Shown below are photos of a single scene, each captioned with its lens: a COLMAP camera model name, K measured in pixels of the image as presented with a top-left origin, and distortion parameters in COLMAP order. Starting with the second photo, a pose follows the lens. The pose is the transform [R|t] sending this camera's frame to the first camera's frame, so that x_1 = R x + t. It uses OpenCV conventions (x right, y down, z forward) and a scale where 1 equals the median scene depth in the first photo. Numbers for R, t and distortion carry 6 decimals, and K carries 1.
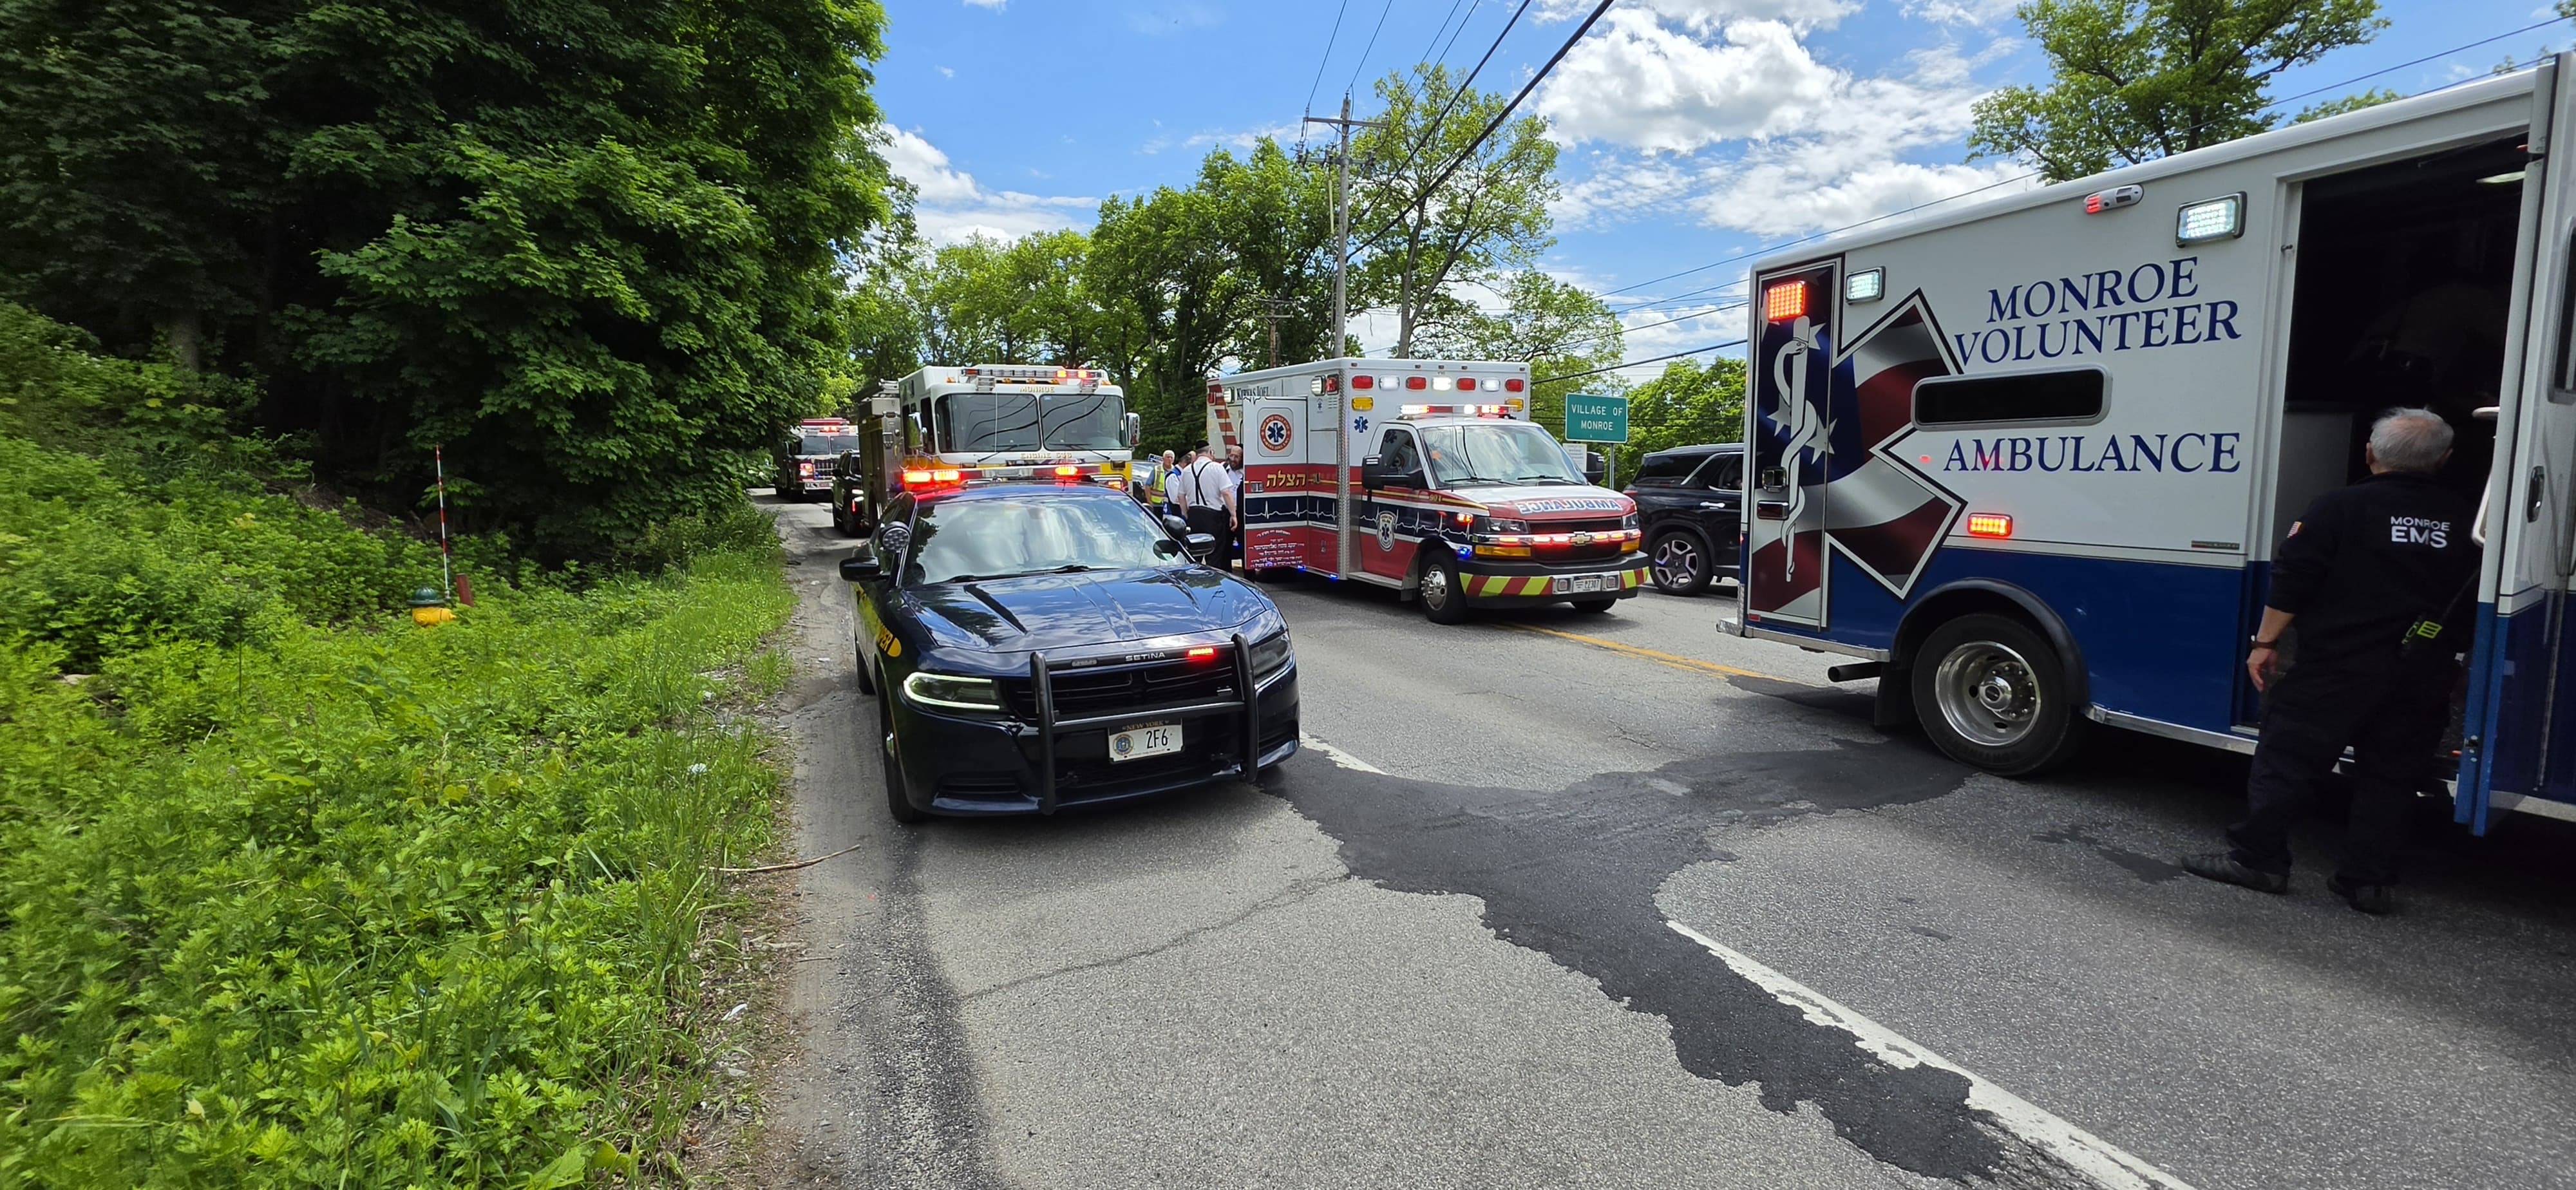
lens RADIAL K [[1038.8, 0, 1265.1], [0, 1038.8, 582.1], [0, 0, 1]] dist [-0.000485, 0.000339]
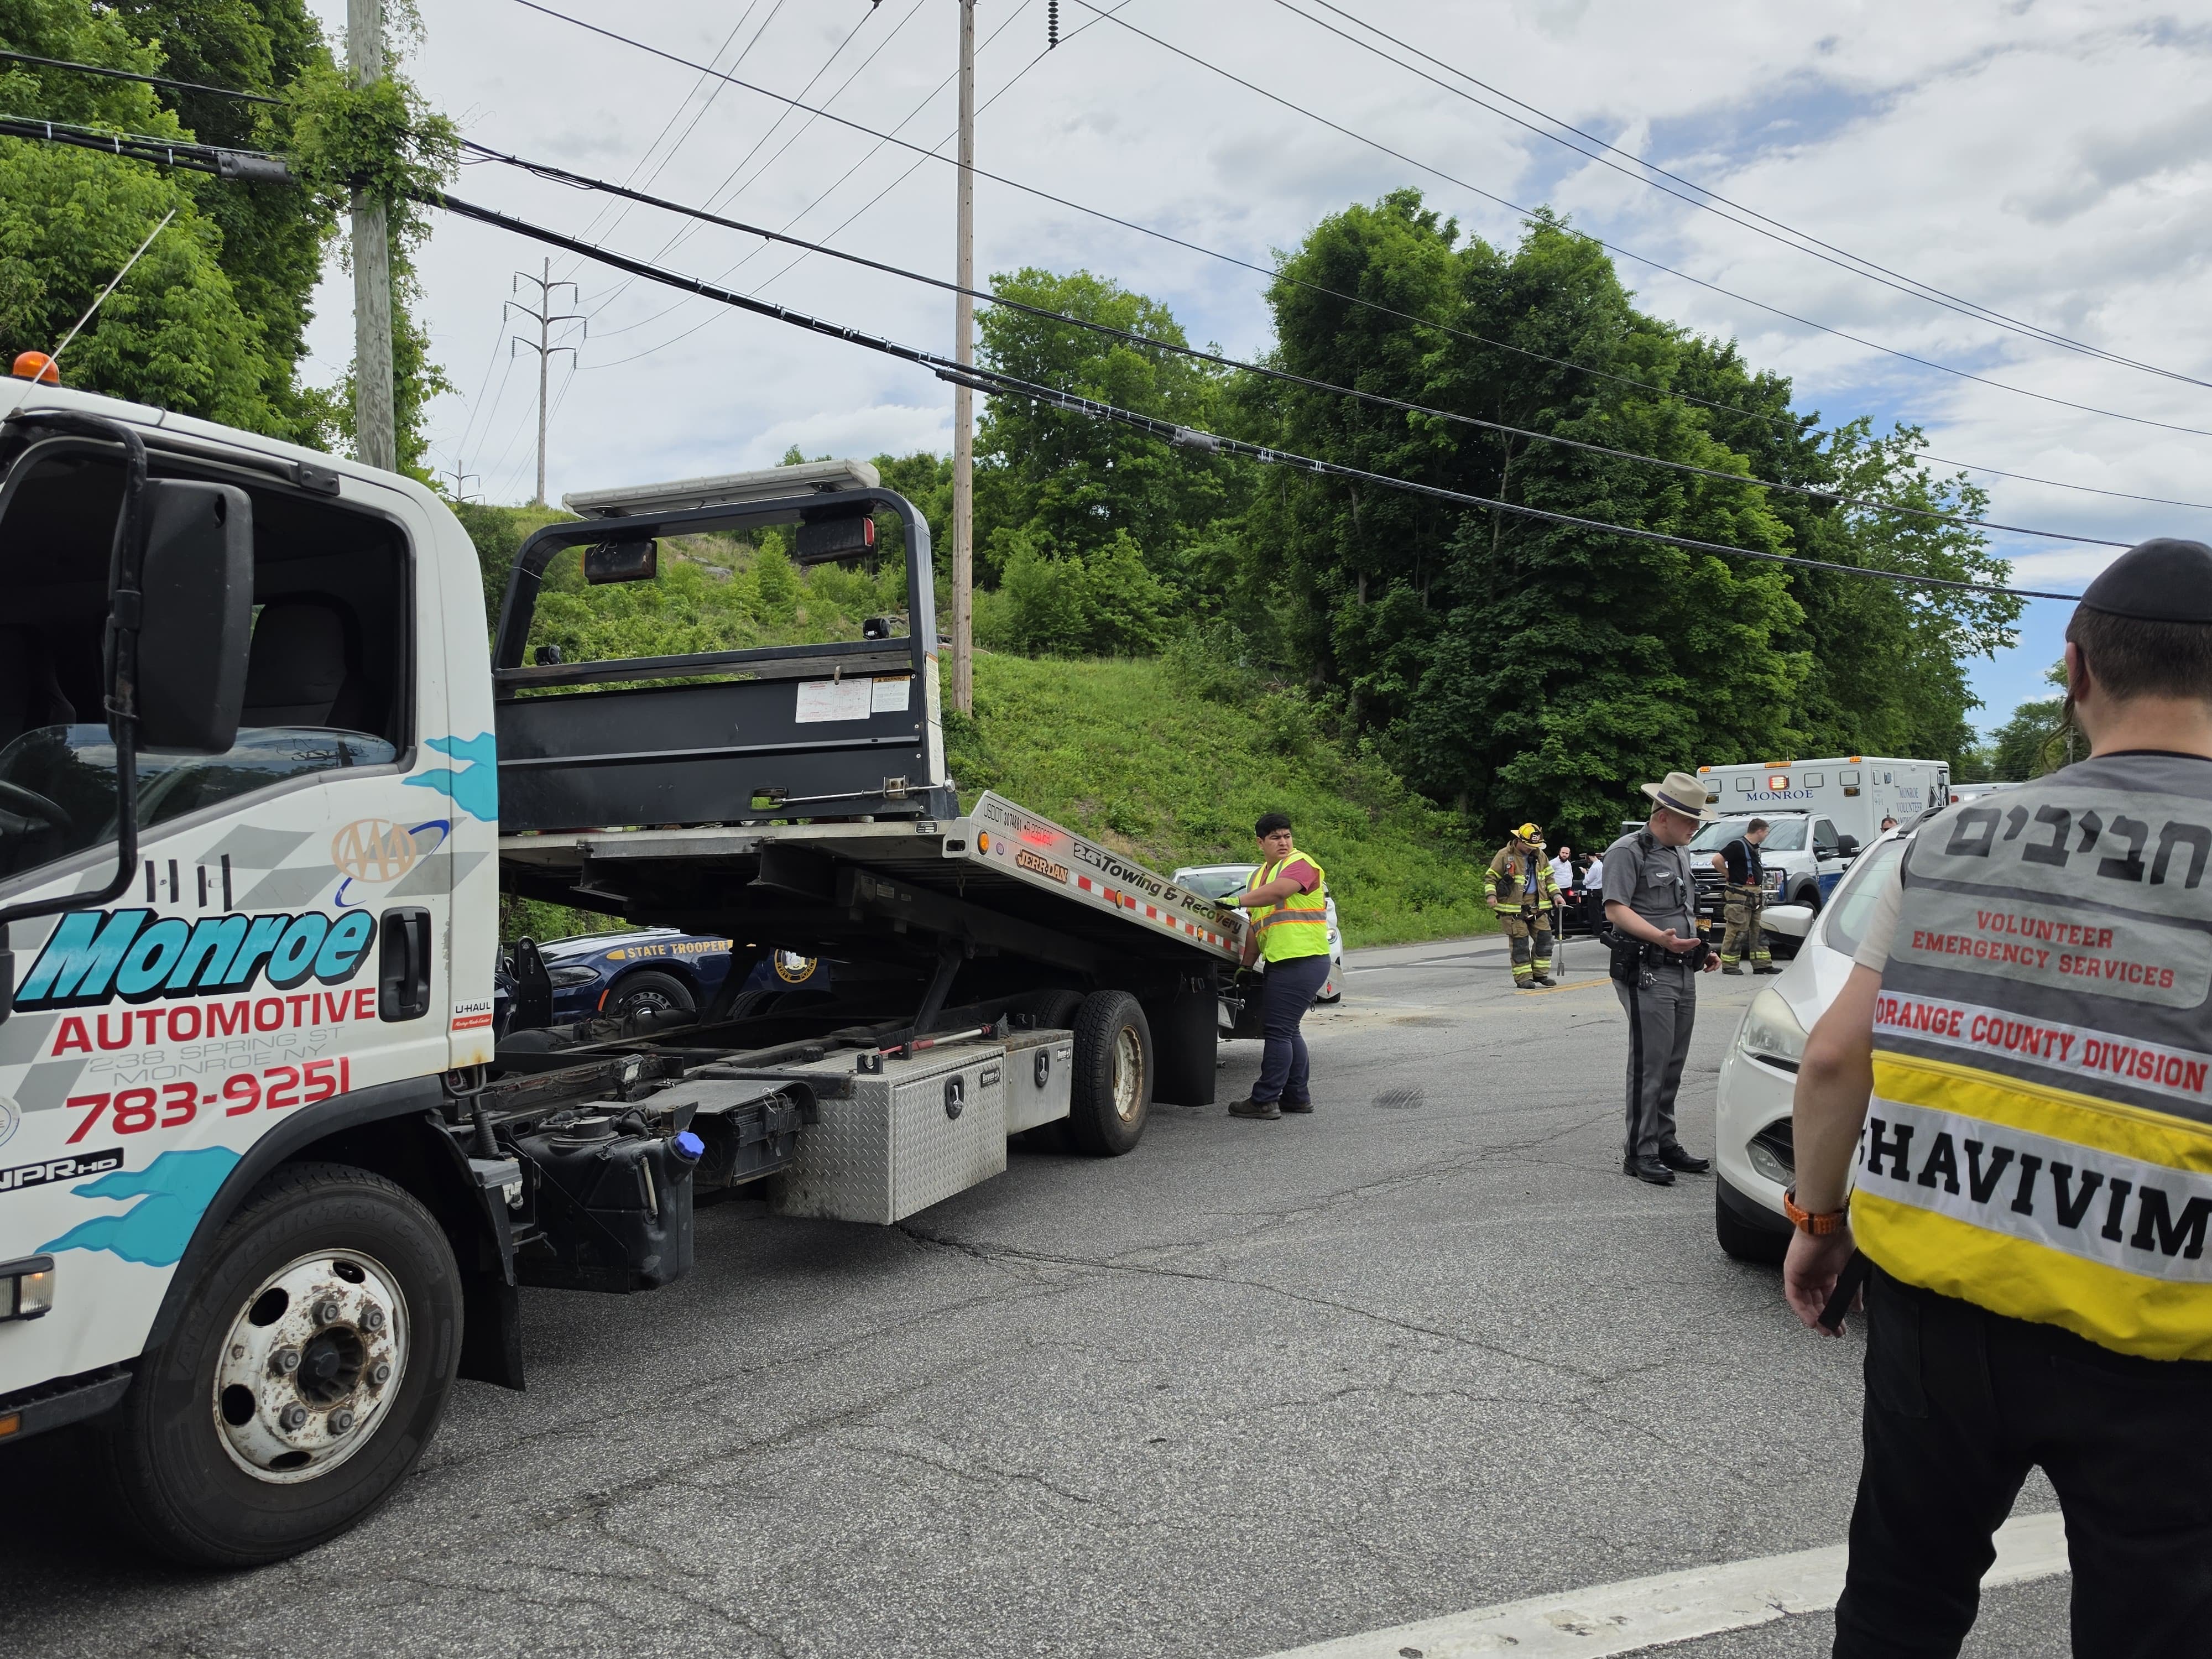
lens RADIAL K [[1532.4, 0, 1064.7], [0, 1532.4, 823.2], [0, 0, 1]] dist [0.069575, -0.042190]
pose [[0.448887, -0.034447, -0.892924, 1.686957], [-0.074070, 0.994384, -0.075598, 0.151921], [0.890513, 0.100074, 0.443814, -1.363907]]
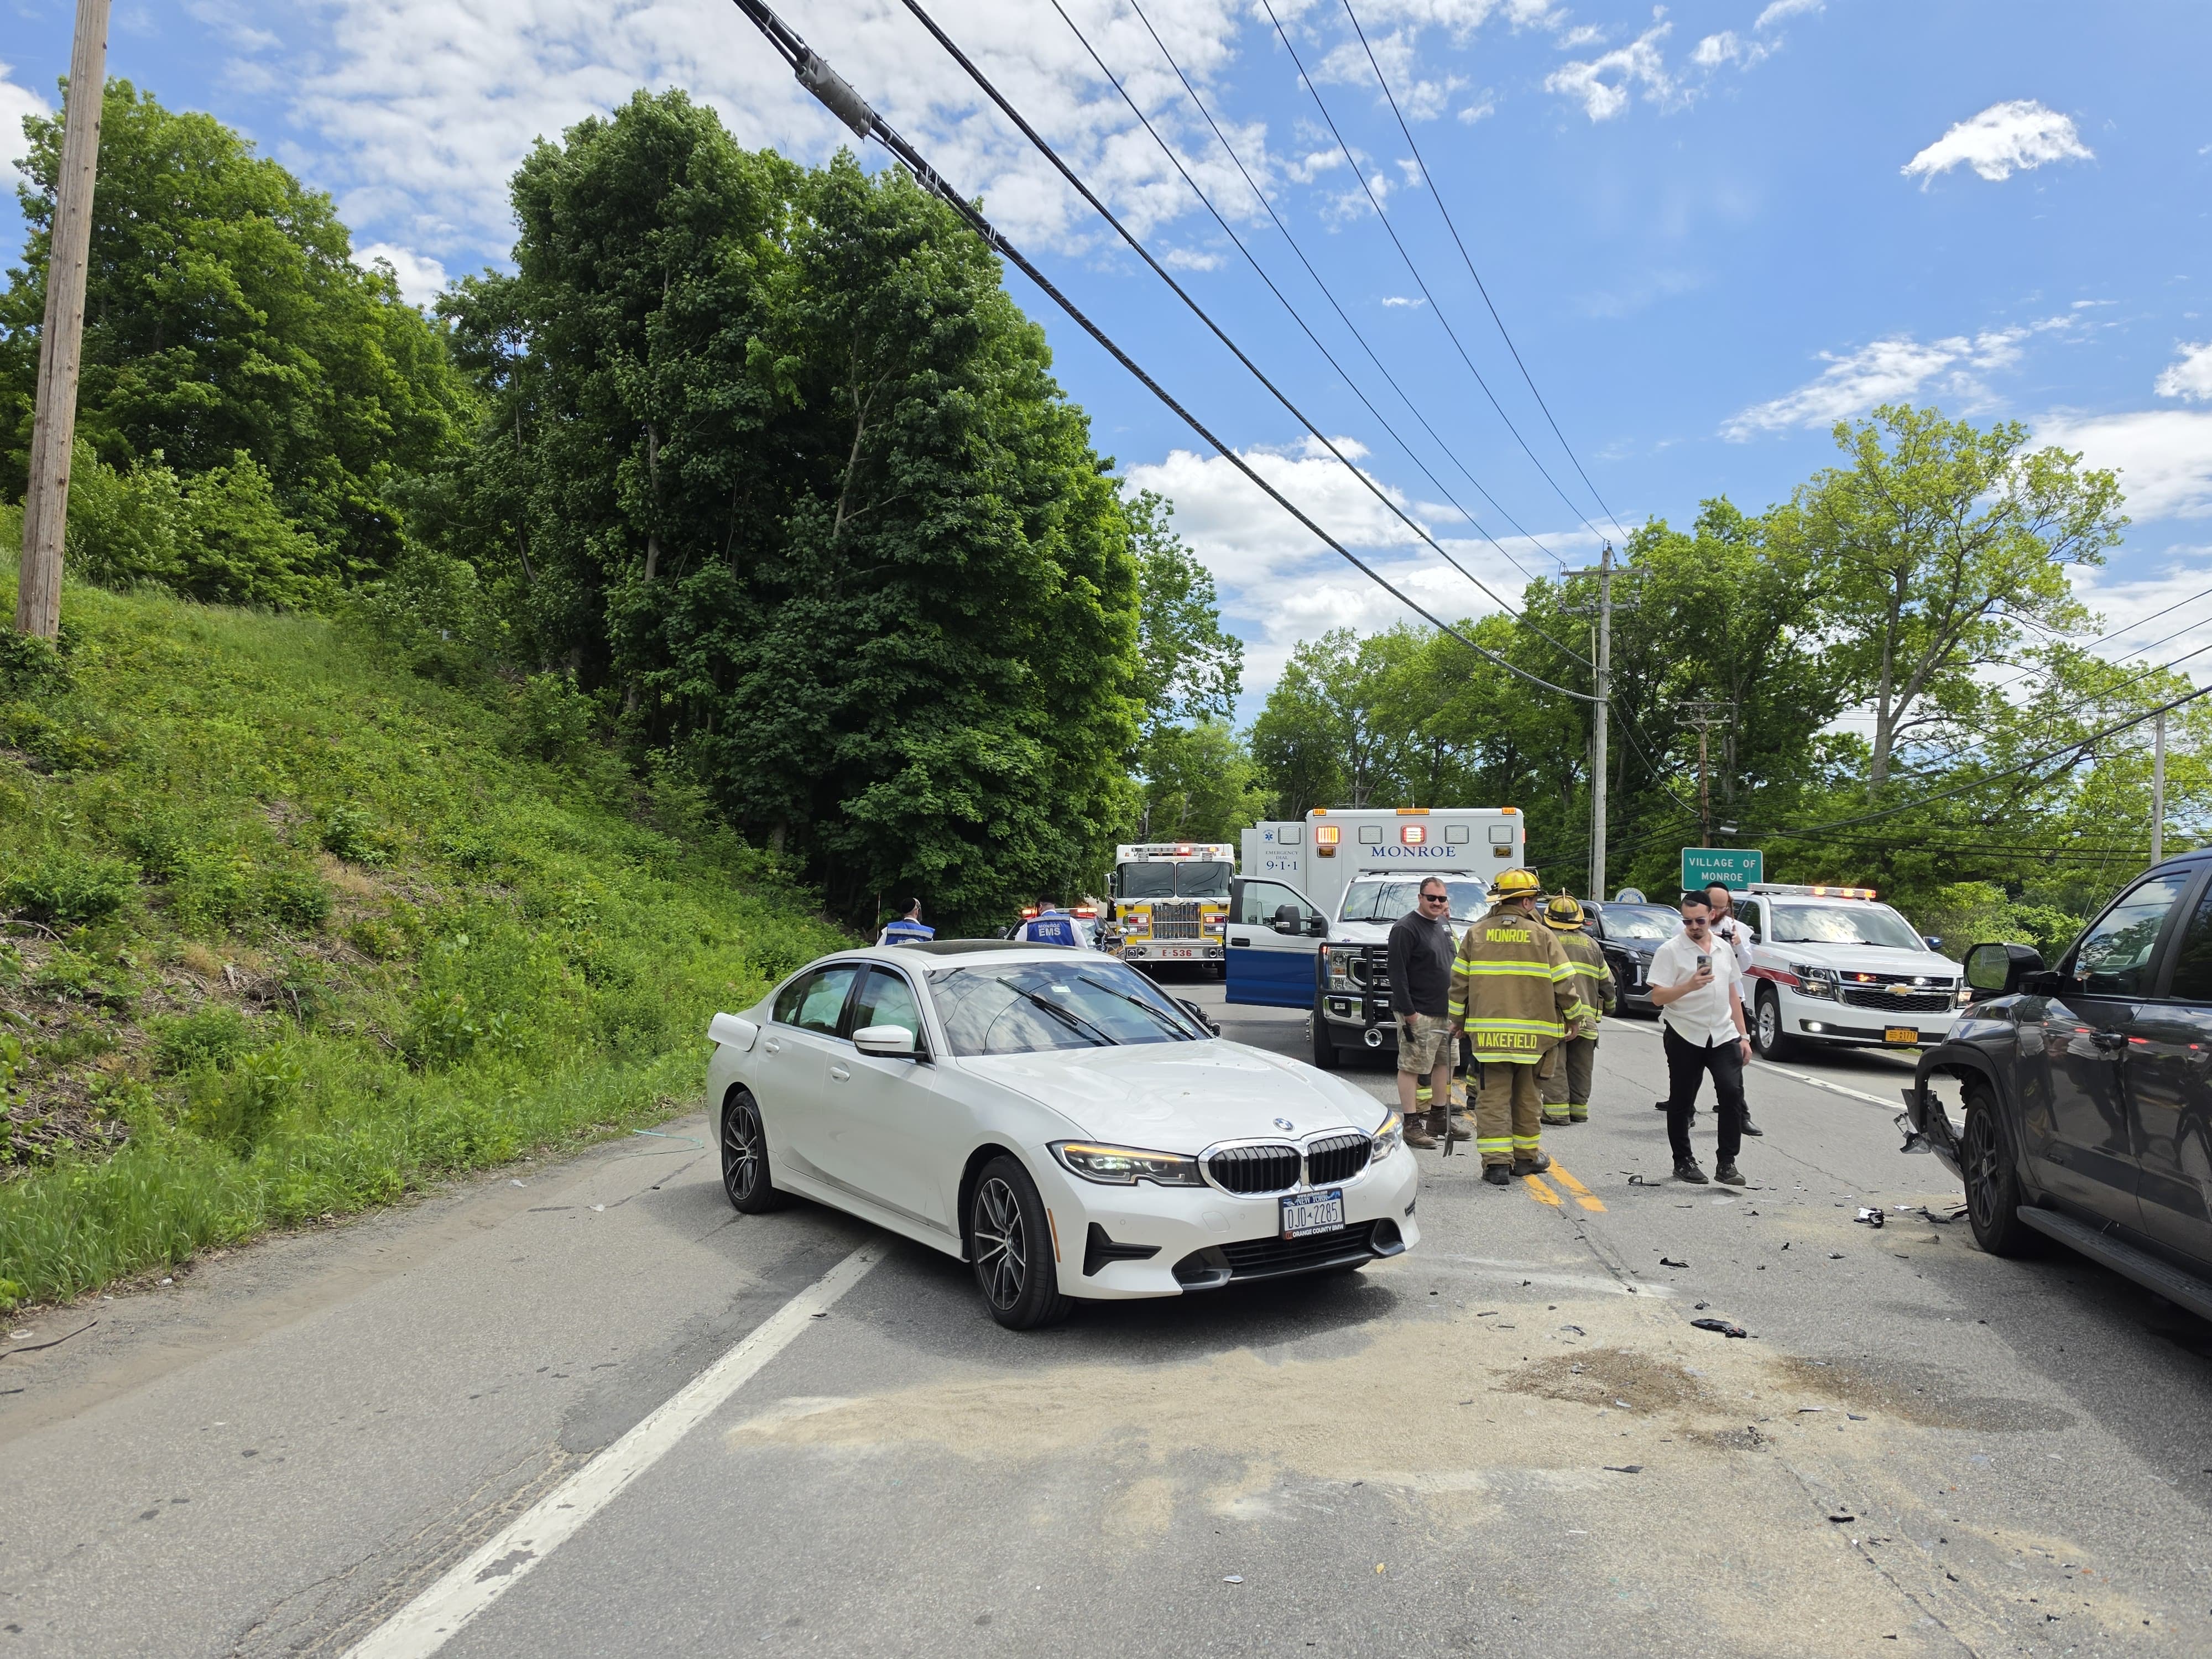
lens RADIAL K [[1532.4, 0, 1106.7], [0, 1532.4, 850.9], [0, 0, 1]] dist [0.069575, -0.042190]
pose [[0.871915, -0.006249, -0.489617, 0.884426], [-0.062784, 0.990238, -0.124443, 0.110048], [0.485615, 0.139244, 0.863011, -1.161994]]
